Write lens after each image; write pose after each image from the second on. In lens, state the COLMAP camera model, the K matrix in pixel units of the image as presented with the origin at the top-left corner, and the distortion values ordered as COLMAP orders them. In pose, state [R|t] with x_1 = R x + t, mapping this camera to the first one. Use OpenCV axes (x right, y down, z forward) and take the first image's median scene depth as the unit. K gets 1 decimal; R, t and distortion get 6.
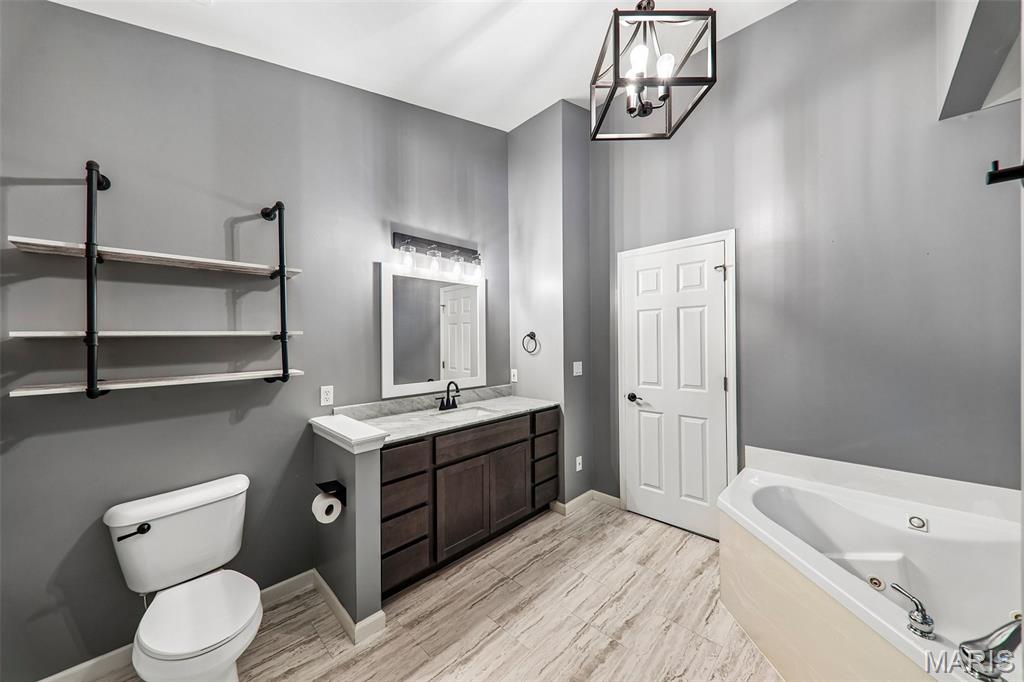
lens RADIAL K [[358.1, 0, 513.4], [0, 358.1, 340.1], [0, 0, 1]] dist [0.009742, -0.002862]
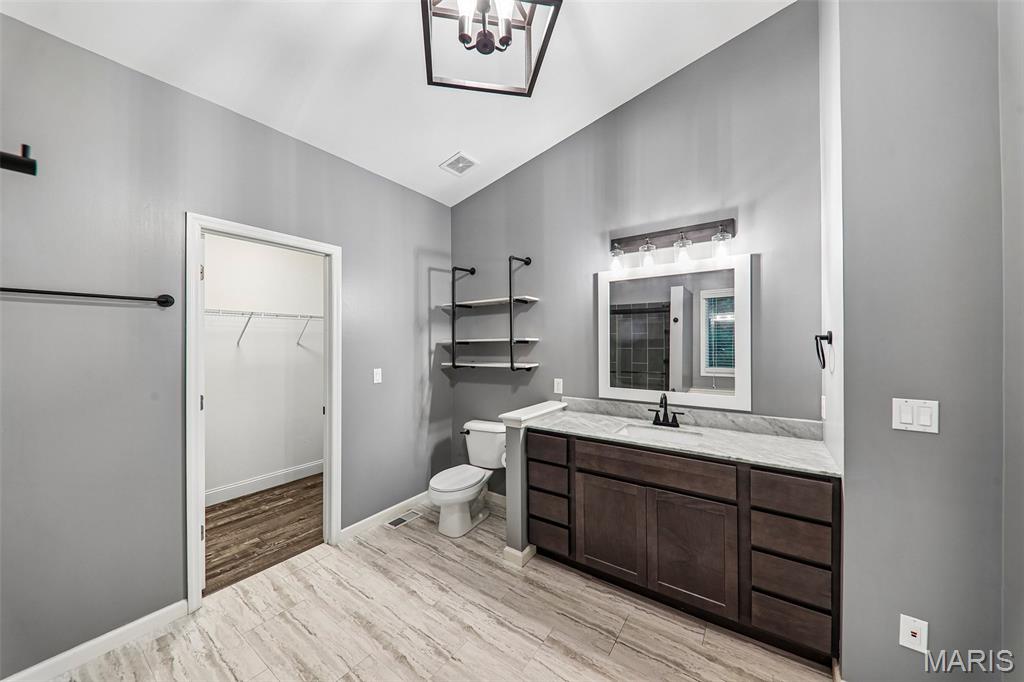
lens RADIAL K [[358.1, 0, 510.9], [0, 358.1, 340.3], [0, 0, 1]] dist [0.009742, -0.002862]
pose [[0.154293, 0.007787, -0.987995, 0.668026], [0.006100, 0.999942, 0.008834, -0.022440], [0.988006, -0.007389, 0.154236, 0.565642]]
